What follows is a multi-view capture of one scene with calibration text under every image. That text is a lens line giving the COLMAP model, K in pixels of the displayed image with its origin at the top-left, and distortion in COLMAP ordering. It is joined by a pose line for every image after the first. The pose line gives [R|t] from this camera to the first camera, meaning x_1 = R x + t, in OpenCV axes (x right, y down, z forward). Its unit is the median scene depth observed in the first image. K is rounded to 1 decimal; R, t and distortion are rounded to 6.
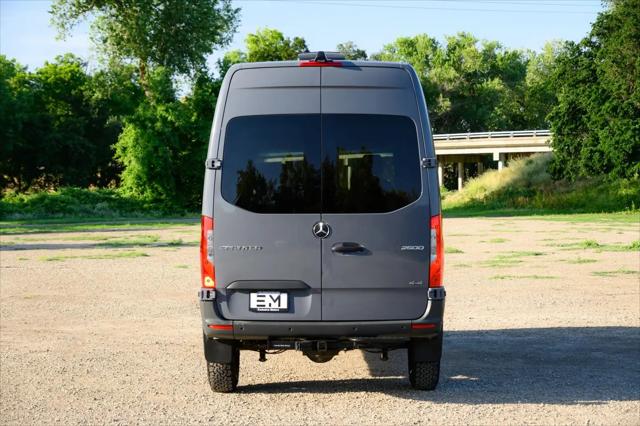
lens RADIAL K [[2348.0, 0, 314.9], [0, 2348.0, 271.2], [0, 0, 1]] dist [0.225251, 0.000000]
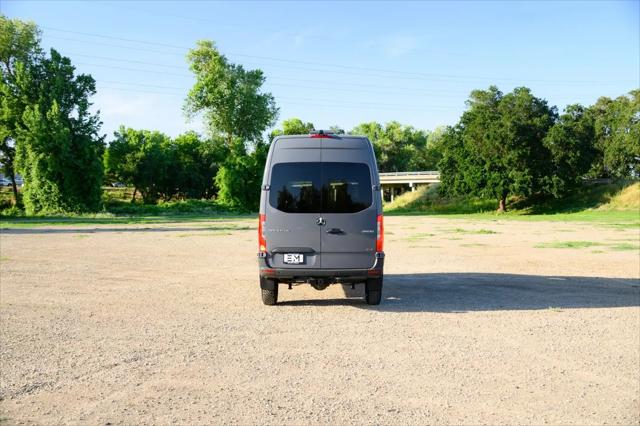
lens RADIAL K [[2348.0, 0, 319.8], [0, 2348.0, 211.7], [0, 0, 1]] dist [0.225251, 0.000000]
pose [[0.999873, 0.006574, -0.014489, 0.029979], [-0.006462, 0.999949, 0.007795, -0.041078], [0.014539, -0.007700, 0.999865, -0.939546]]
